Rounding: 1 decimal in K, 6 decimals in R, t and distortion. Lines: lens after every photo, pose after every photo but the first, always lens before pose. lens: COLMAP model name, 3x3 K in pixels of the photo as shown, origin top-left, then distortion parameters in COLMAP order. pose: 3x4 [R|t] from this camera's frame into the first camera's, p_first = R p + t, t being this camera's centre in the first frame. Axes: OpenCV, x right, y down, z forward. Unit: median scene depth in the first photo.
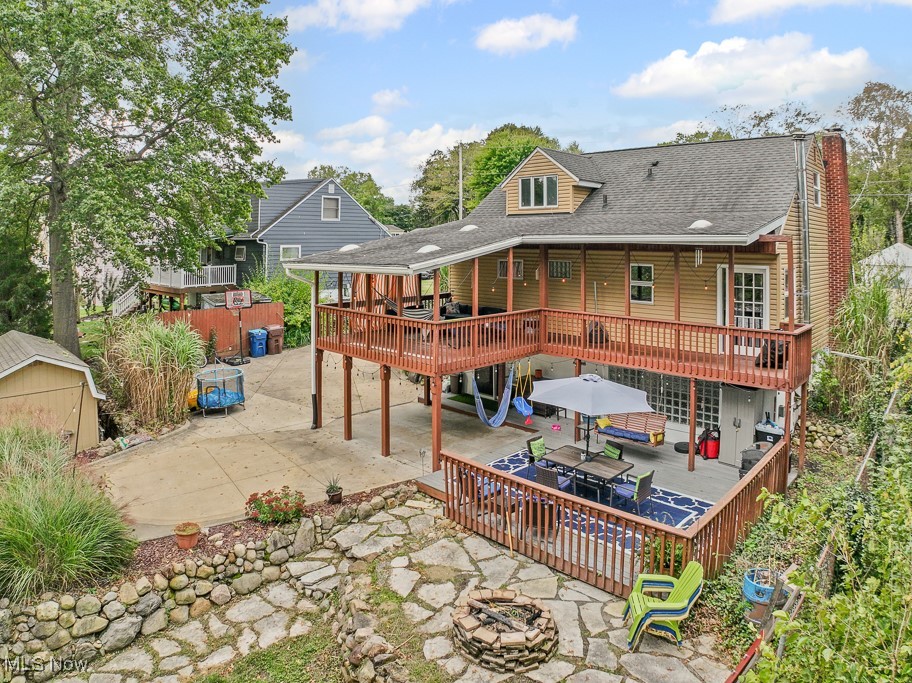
lens RADIAL K [[596.4, 0, 447.4], [0, 596.4, 326.3], [0, 0, 1]] dist [-0.149559, 0.004393]
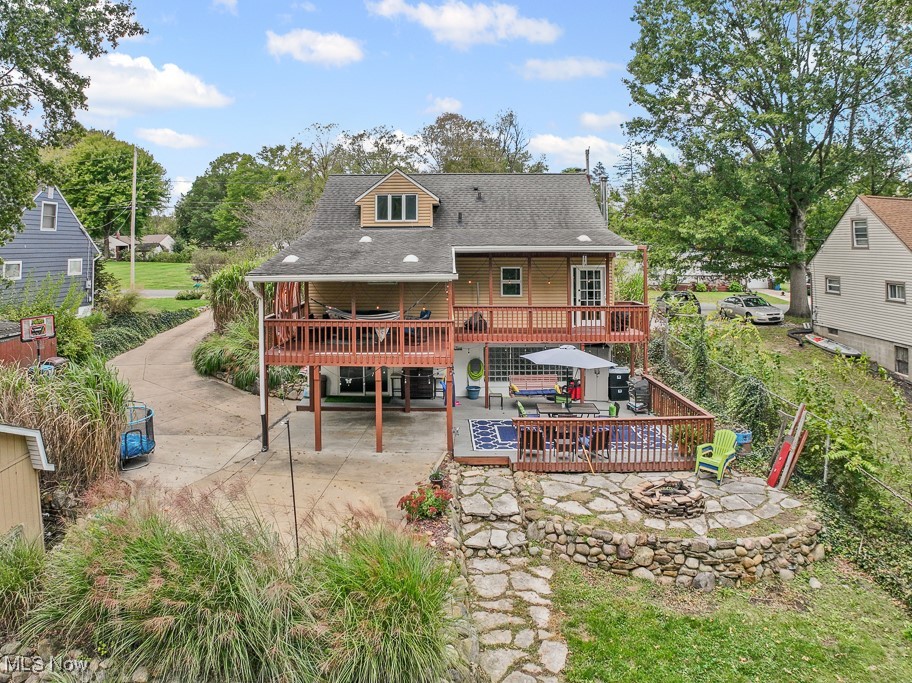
lens RADIAL K [[596.4, 0, 447.4], [0, 596.4, 326.3], [0, 0, 1]] dist [-0.149559, 0.004393]
pose [[0.714180, -0.089488, 0.694218, -0.647926], [0.099643, 0.994691, 0.025712, -0.019041], [-0.692834, 0.050811, 0.719305, 0.125661]]
